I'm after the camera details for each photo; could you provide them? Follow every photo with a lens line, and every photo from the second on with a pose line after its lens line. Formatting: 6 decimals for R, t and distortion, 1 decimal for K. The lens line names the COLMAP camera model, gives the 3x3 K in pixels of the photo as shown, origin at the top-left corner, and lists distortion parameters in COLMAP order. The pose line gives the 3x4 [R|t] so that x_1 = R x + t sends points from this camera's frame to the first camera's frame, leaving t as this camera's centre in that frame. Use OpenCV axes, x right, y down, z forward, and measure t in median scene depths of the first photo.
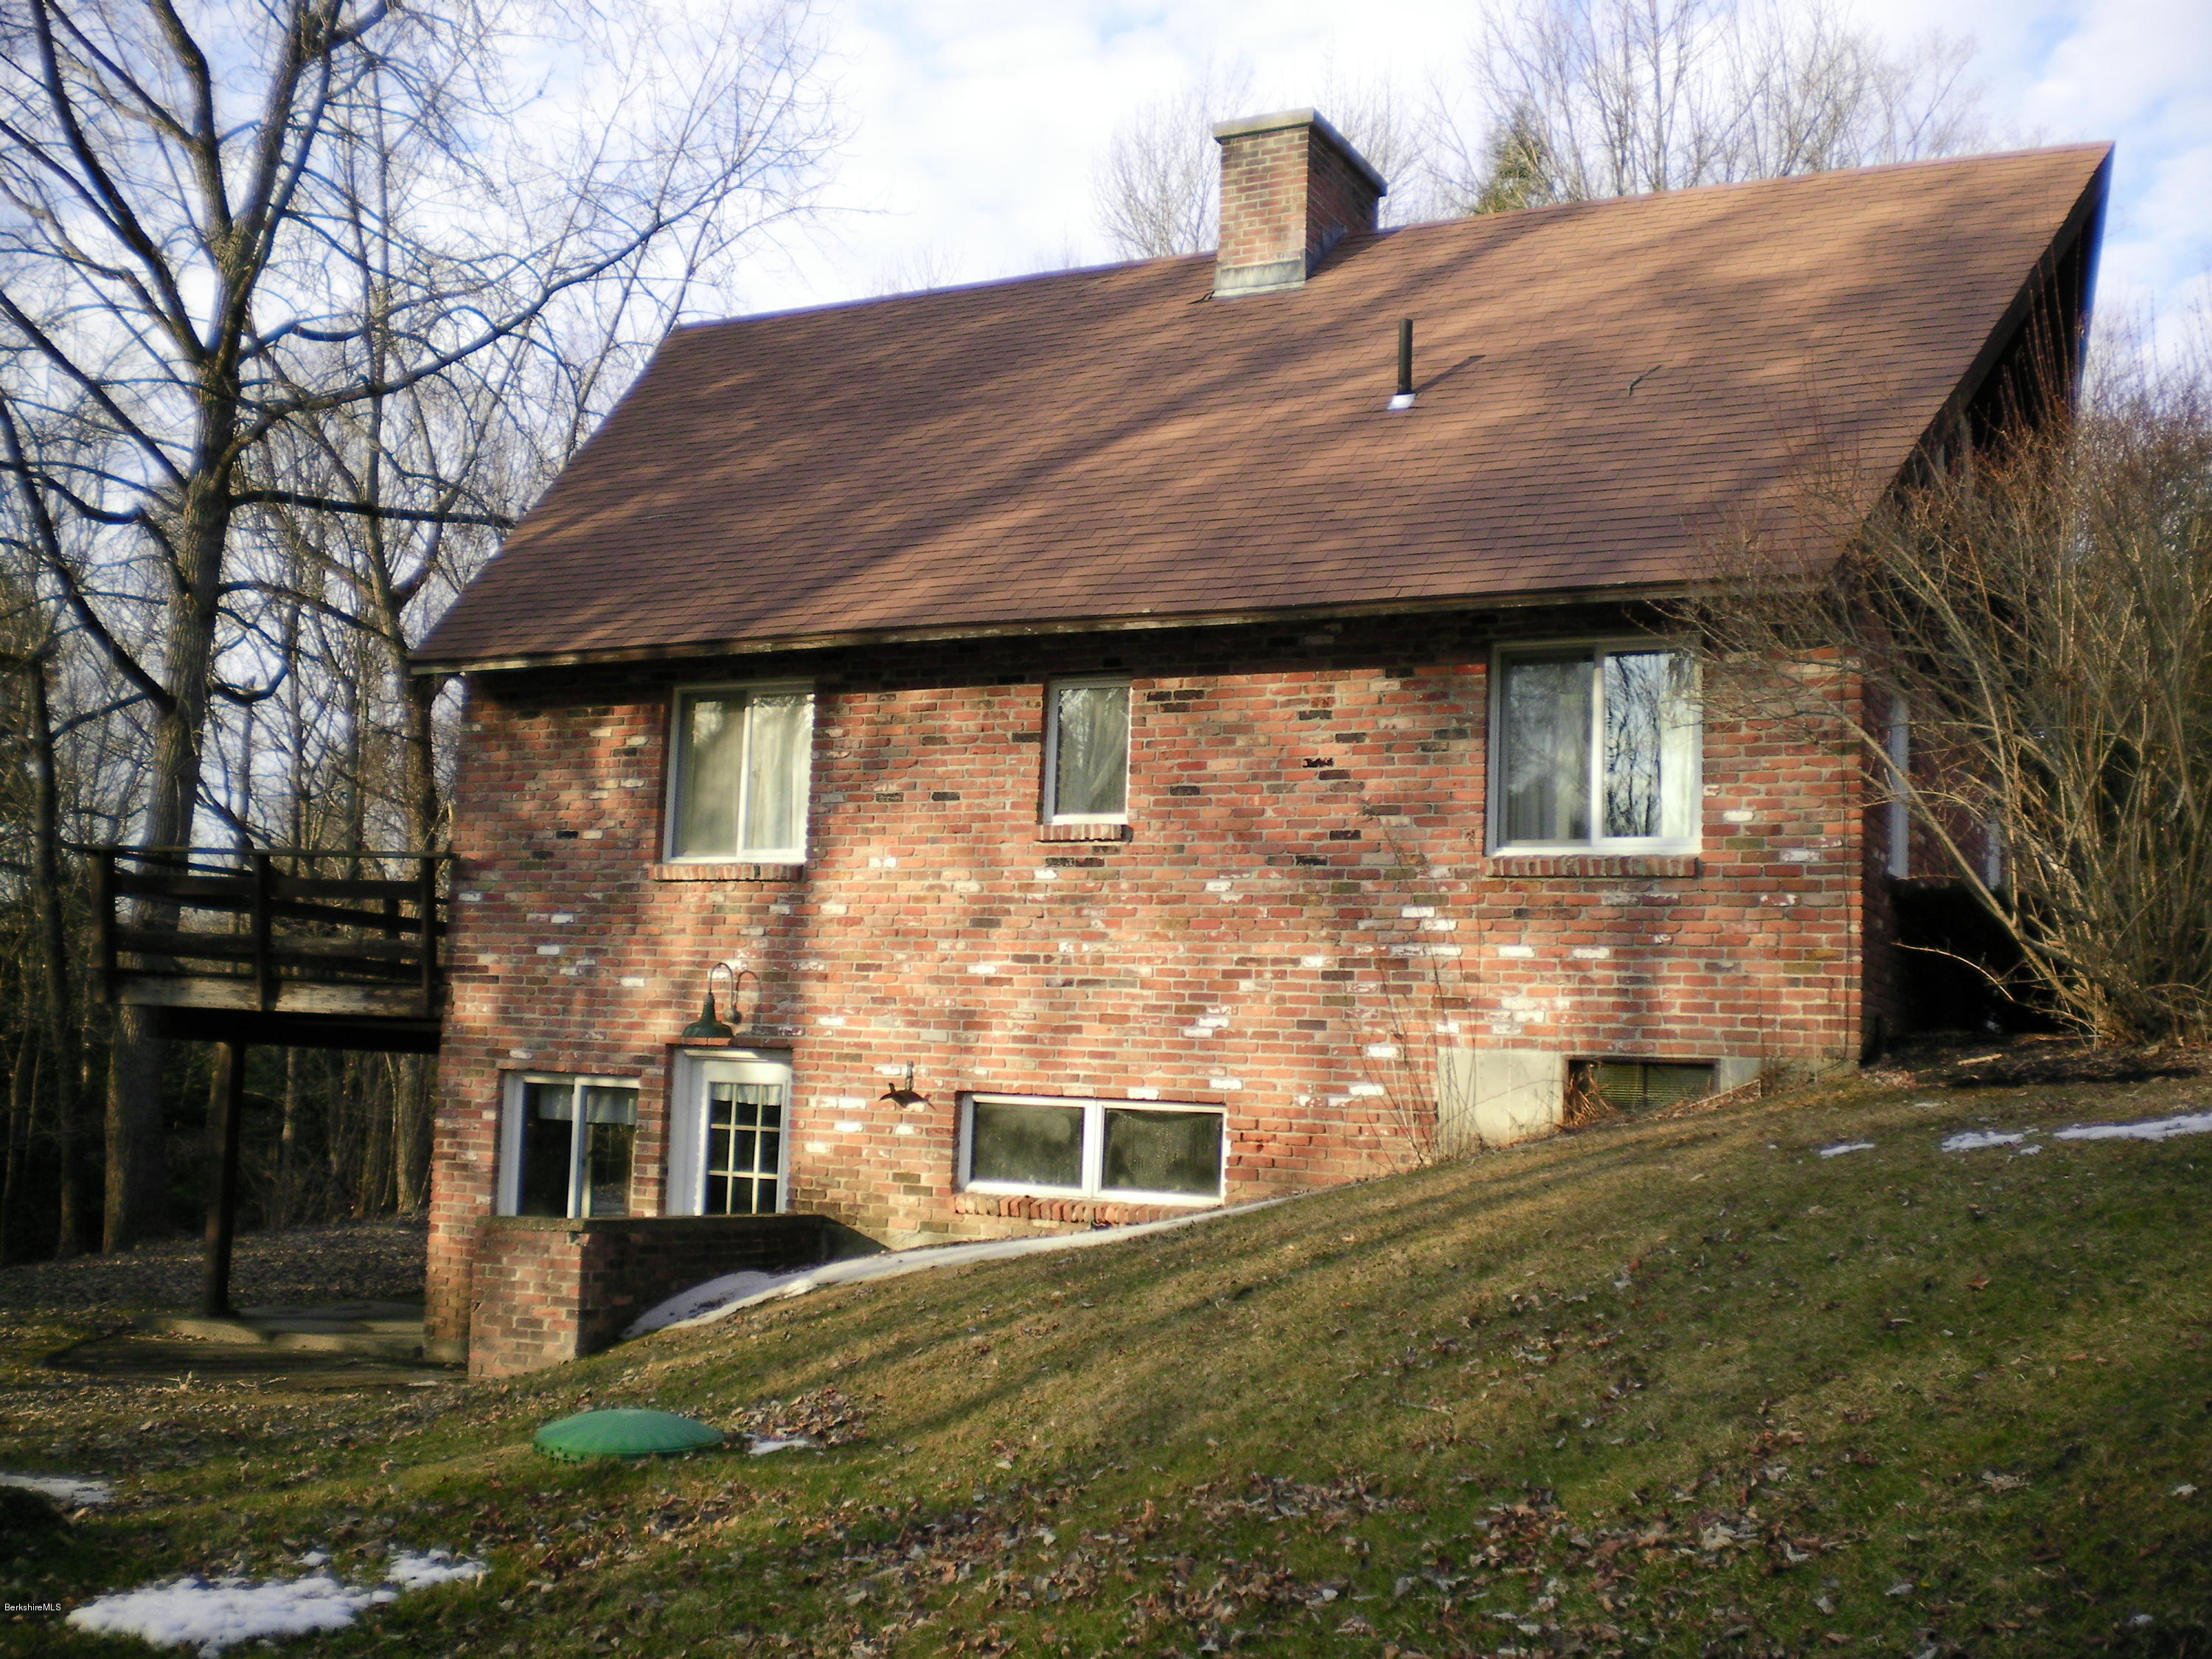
lens RADIAL K [[2328.2, 0, 1106.0], [0, 2328.2, 832.4], [0, 0, 1]] dist [-0.081255, 0.000000]
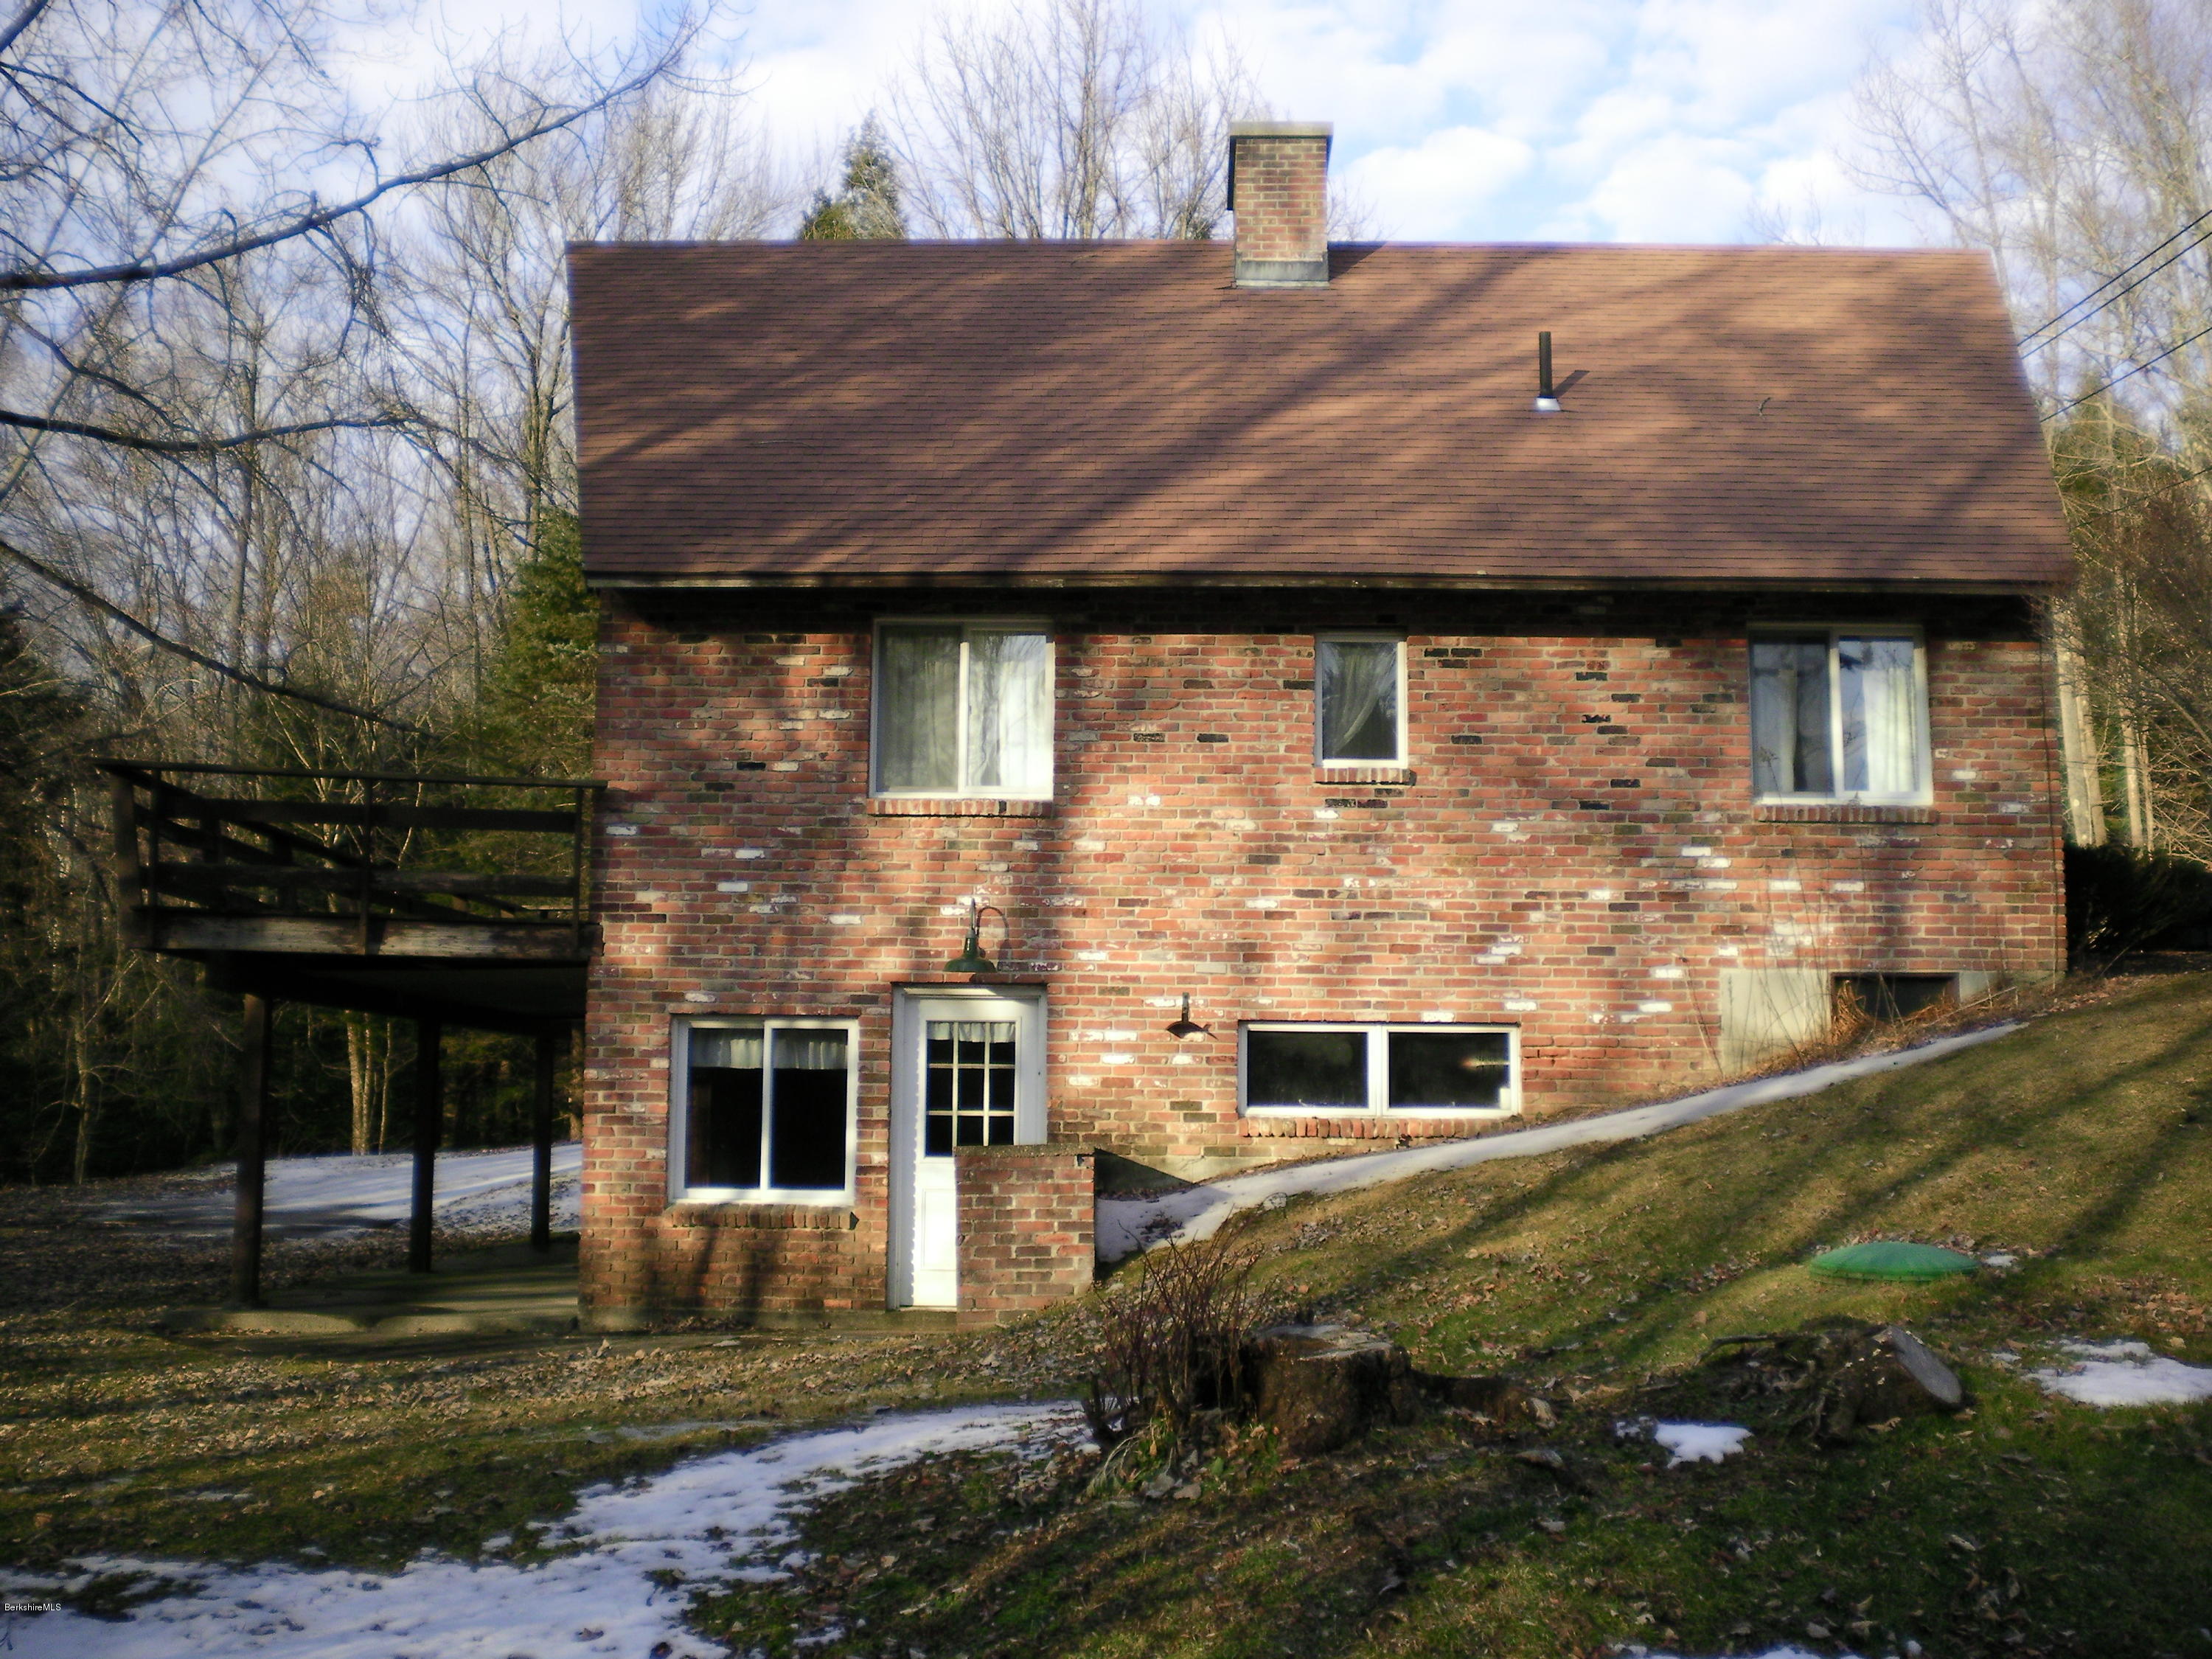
lens RADIAL K [[2328.2, 0, 1105.7], [0, 2328.2, 831.4], [0, 0, 1]] dist [-0.081255, 0.000000]
pose [[0.901672, 0.022852, 0.431816, -0.567205], [-0.020524, 0.999739, -0.010050, 0.038093], [-0.431933, 0.000199, 0.901906, 0.084816]]
